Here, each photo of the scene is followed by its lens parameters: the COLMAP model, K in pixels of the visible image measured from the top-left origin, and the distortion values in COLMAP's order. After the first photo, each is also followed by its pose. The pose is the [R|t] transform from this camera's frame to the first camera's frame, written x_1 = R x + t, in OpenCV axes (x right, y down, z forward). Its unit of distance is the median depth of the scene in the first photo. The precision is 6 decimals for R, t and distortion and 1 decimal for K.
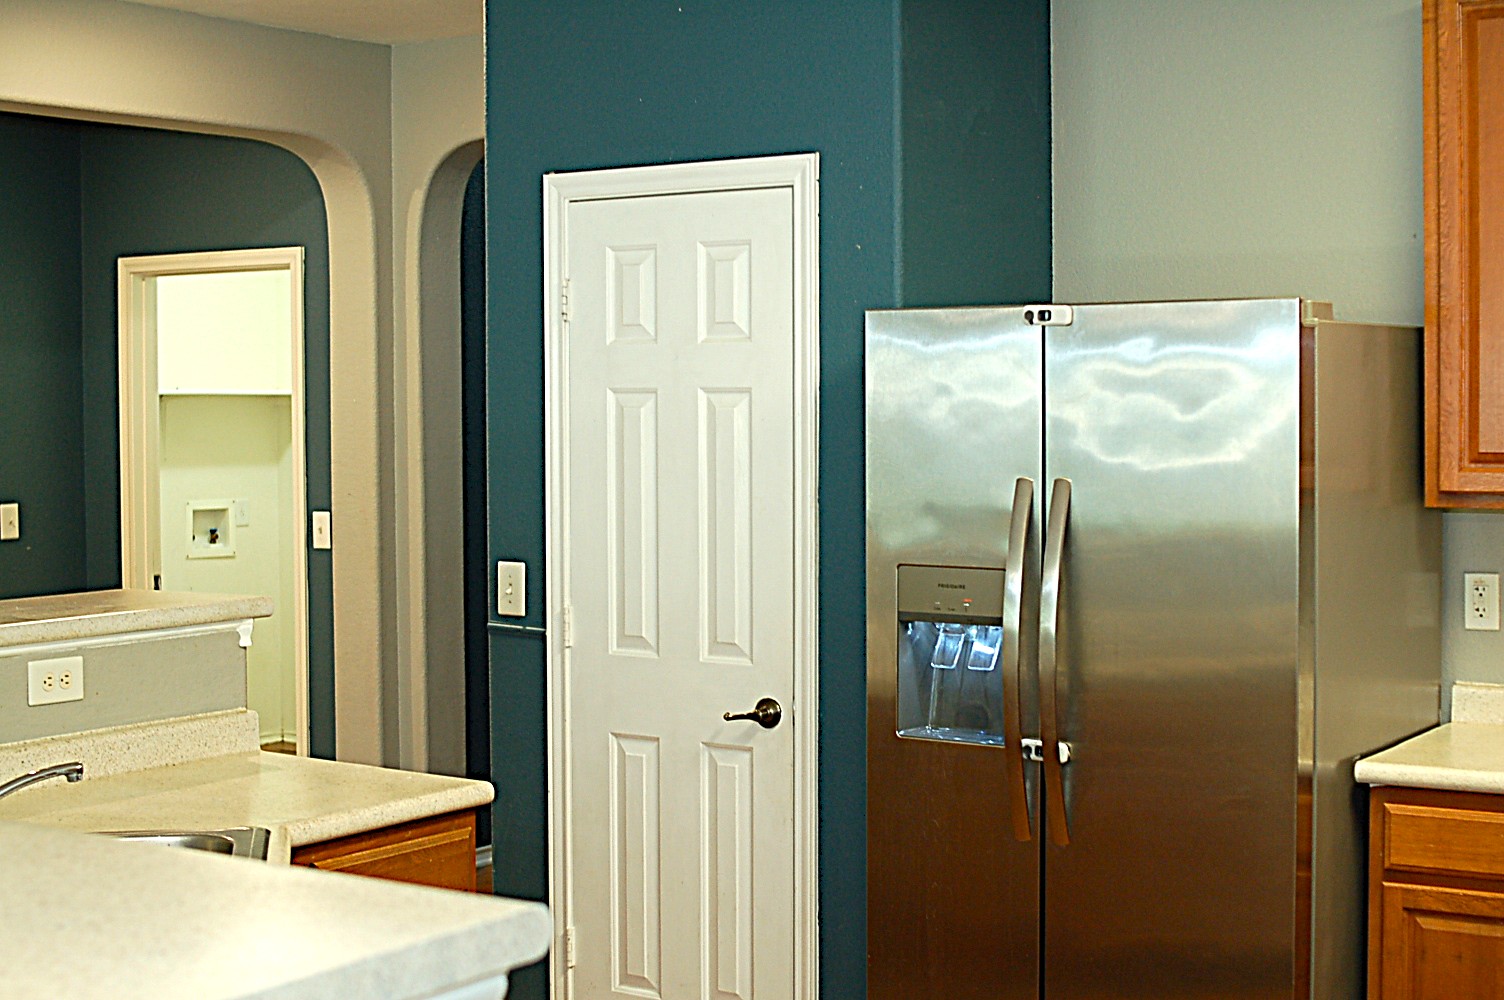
lens RADIAL K [[2248.6, 0, 741.4], [0, 2248.6, 496.3], [0, 0, 1]] dist [-0.138977, 0.063358]
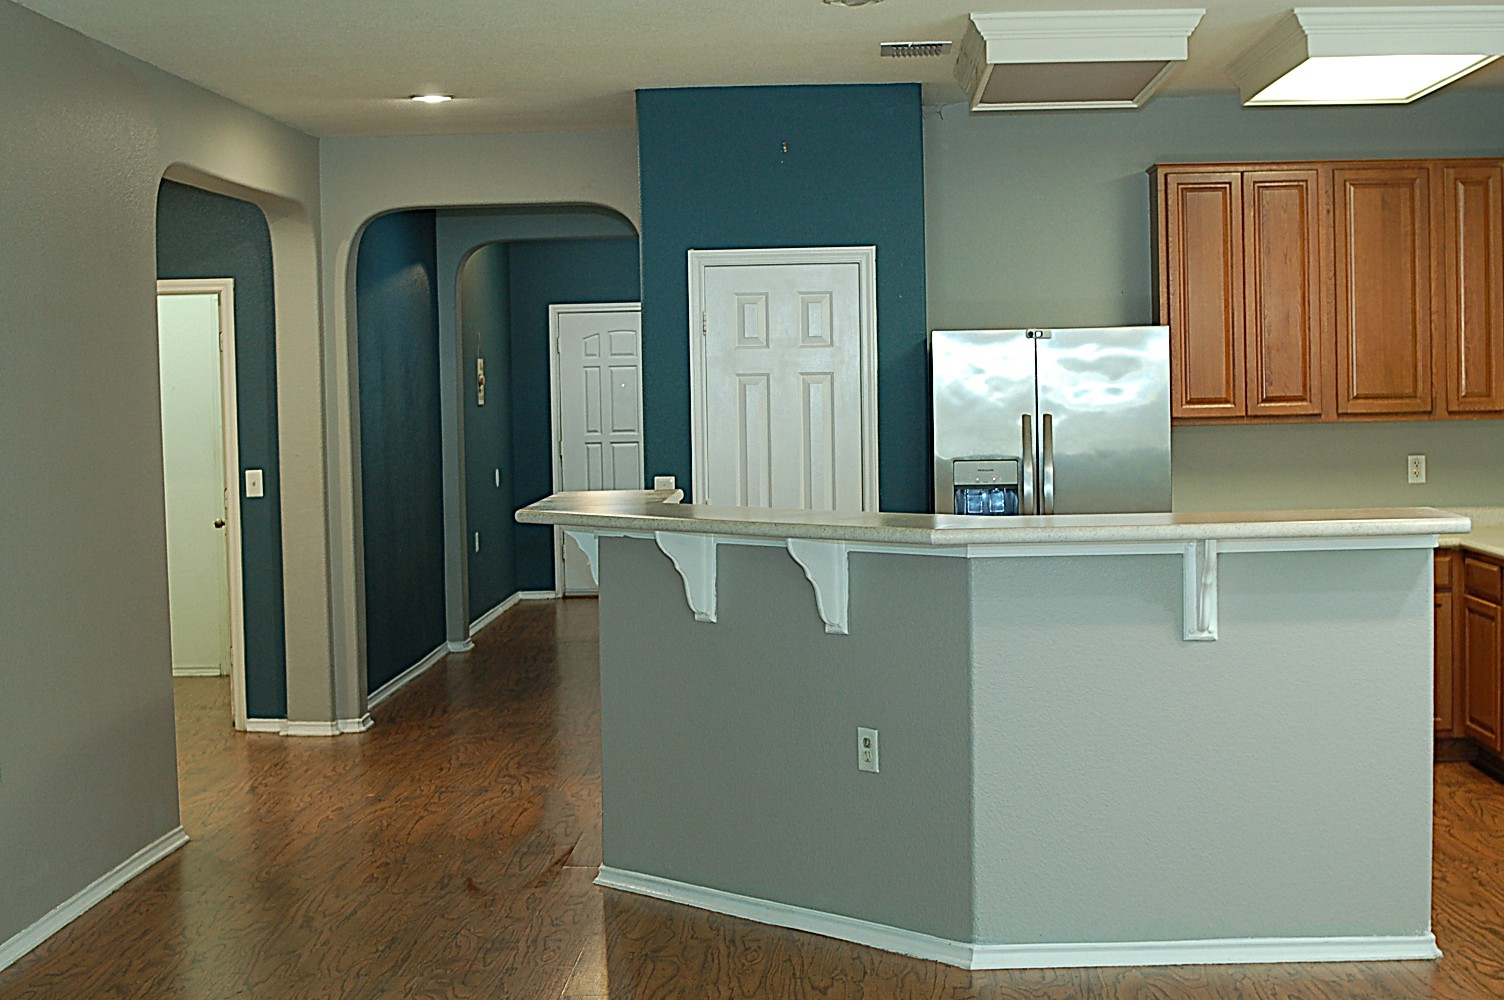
lens RADIAL K [[2248.6, 0, 741.4], [0, 2248.6, 496.3], [0, 0, 1]] dist [-0.138977, 0.063358]
pose [[0.851206, -0.037716, 0.523474, -0.647057], [0.037877, 0.999228, 0.010403, 0.019719], [-0.523462, 0.010973, 0.851978, -0.330464]]
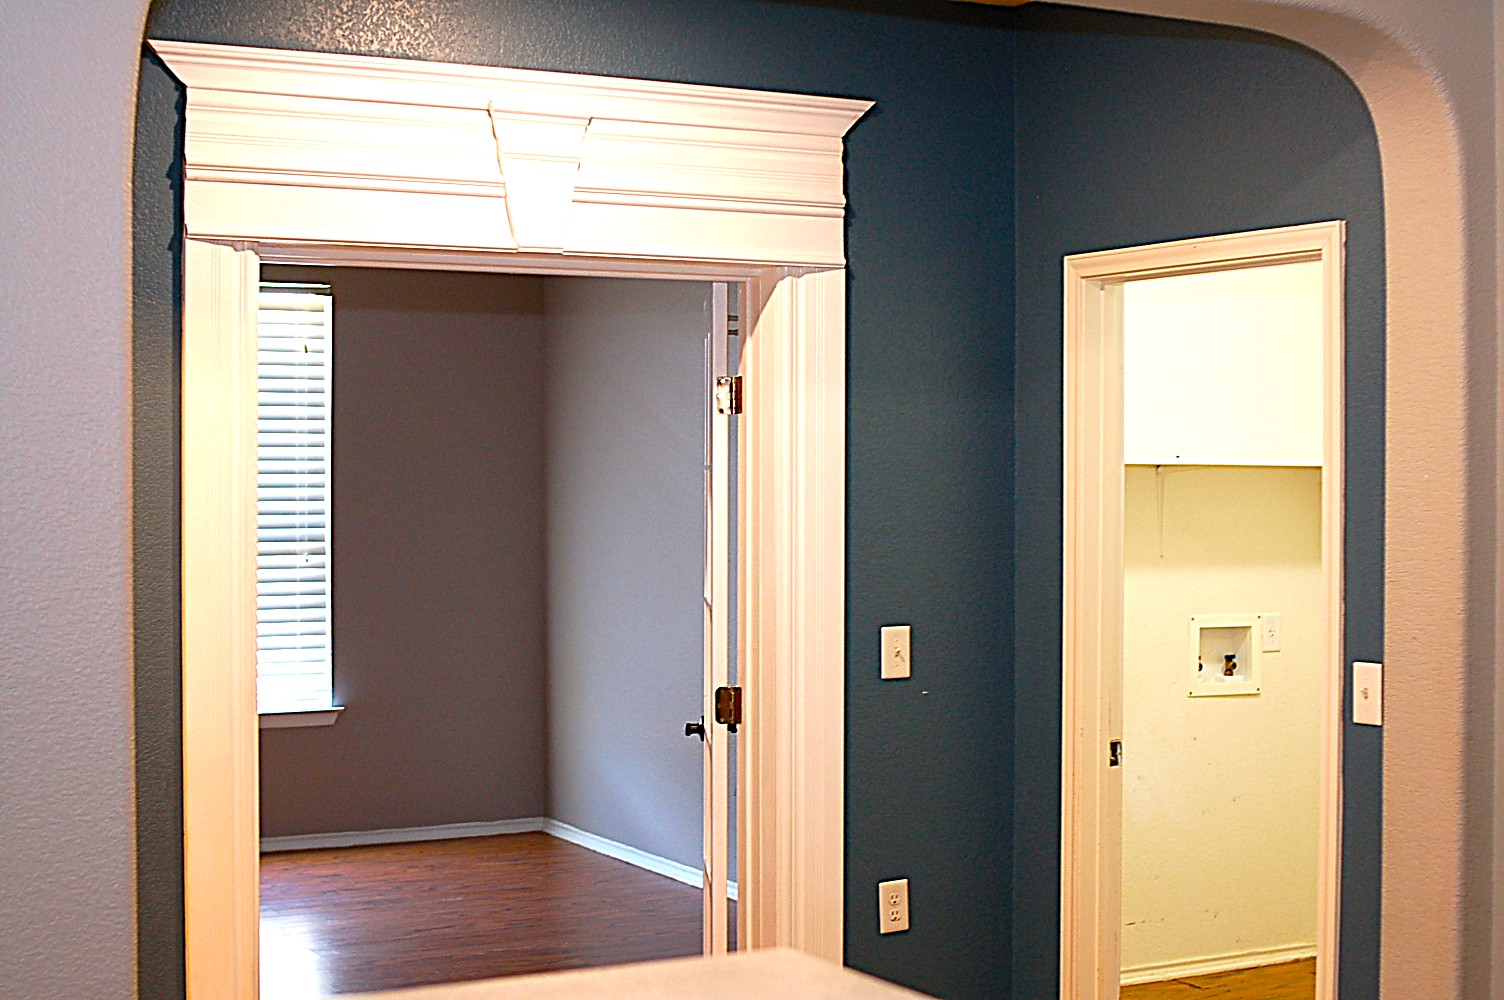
lens RADIAL K [[2248.6, 0, 741.4], [0, 2248.6, 496.3], [0, 0, 1]] dist [-0.138977, 0.063358]
pose [[0.886684, 0.010811, -0.462249, -0.061807], [-0.025744, 0.999330, -0.026010, -0.017511], [0.461658, 0.034963, 0.886368, 0.392737]]
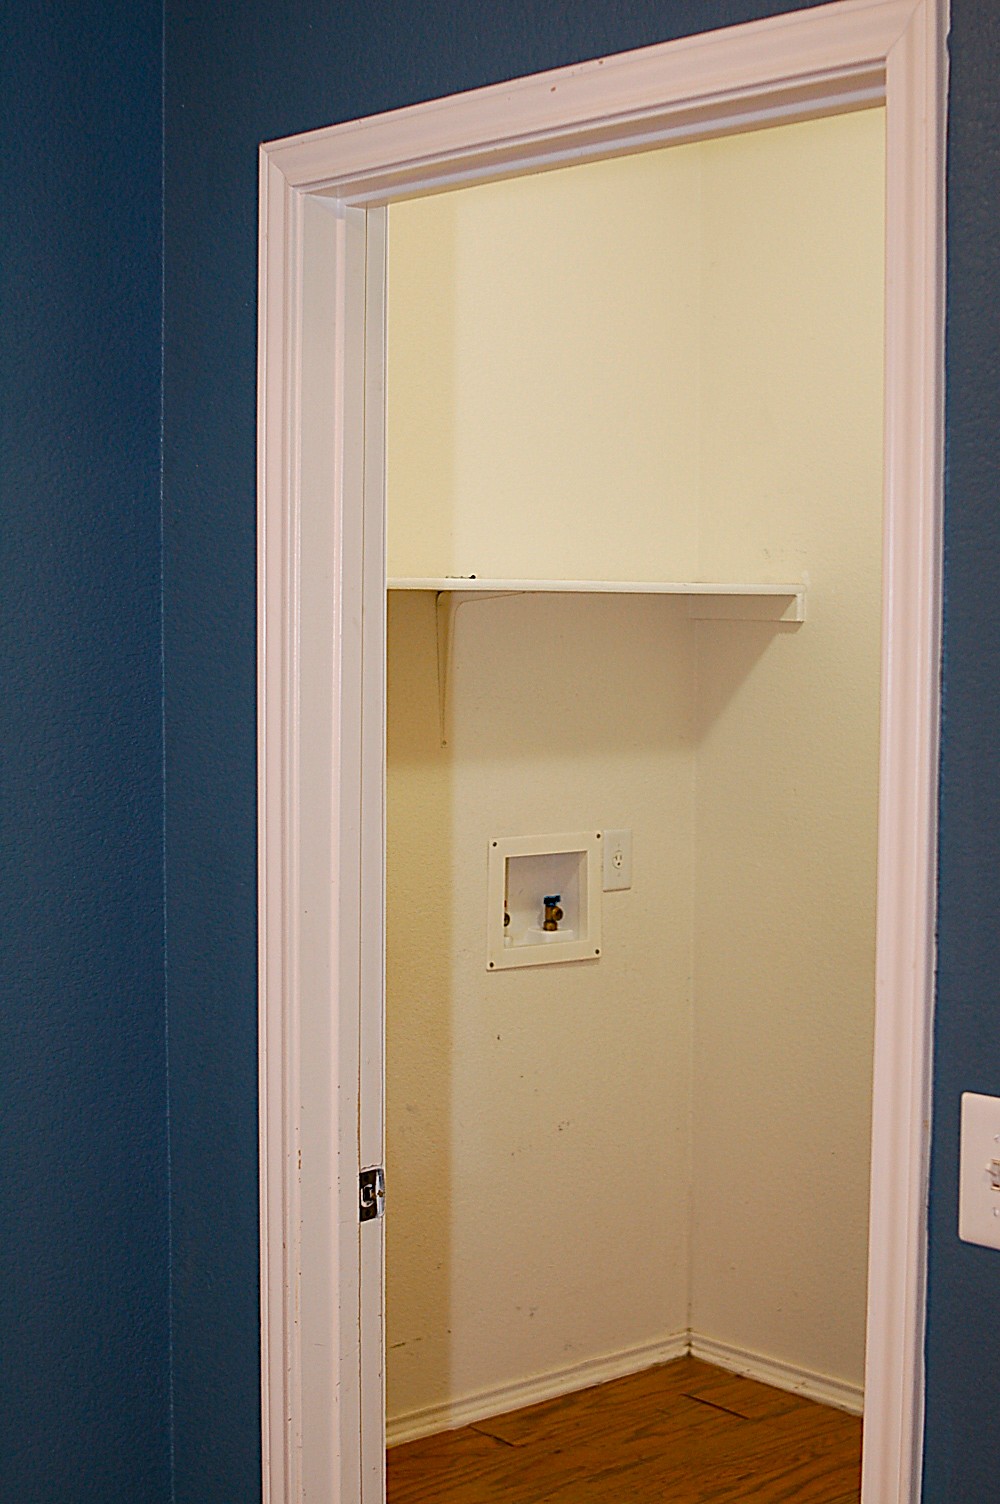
lens RADIAL K [[2248.6, 0, 496.7], [0, 2248.6, 767.8], [0, 0, 1]] dist [-0.138977, 0.063358]
pose [[0.966776, 0.029917, -0.253869, -0.178488], [-0.021543, 0.999130, 0.035703, -0.034998], [0.254716, -0.029048, 0.966579, 0.750497]]
